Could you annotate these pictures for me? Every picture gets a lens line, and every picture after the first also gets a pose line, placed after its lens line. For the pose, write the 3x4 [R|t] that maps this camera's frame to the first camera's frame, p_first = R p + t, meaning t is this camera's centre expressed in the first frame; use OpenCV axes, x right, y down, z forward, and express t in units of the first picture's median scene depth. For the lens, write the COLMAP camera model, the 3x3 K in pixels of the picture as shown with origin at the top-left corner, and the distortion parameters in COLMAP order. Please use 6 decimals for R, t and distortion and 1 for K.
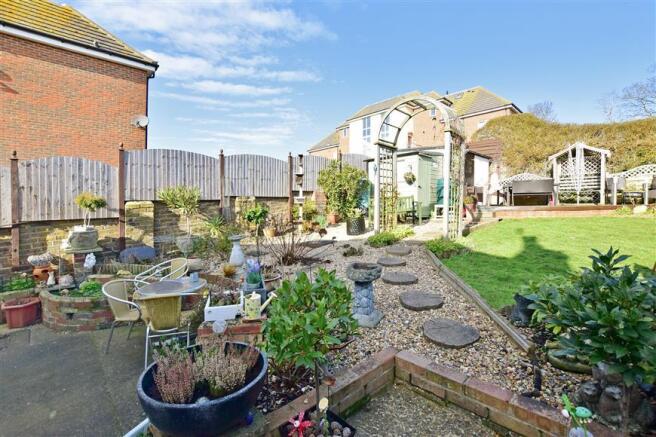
lens RADIAL K [[291.9, 0, 319.2], [0, 291.9, 219.3], [0, 0, 1]] dist [-0.030093, 0.004440]
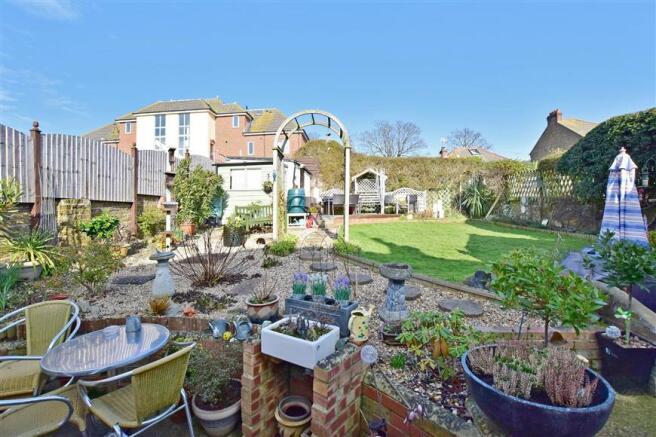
lens RADIAL K [[291.9, 0, 338.0], [0, 291.9, 228.6], [0, 0, 1]] dist [-0.030093, 0.004440]
pose [[0.745297, -0.030221, 0.666047, -0.178928], [0.033293, 0.999413, 0.008093, 0.002675], [-0.665901, 0.016143, 0.745866, 0.085810]]
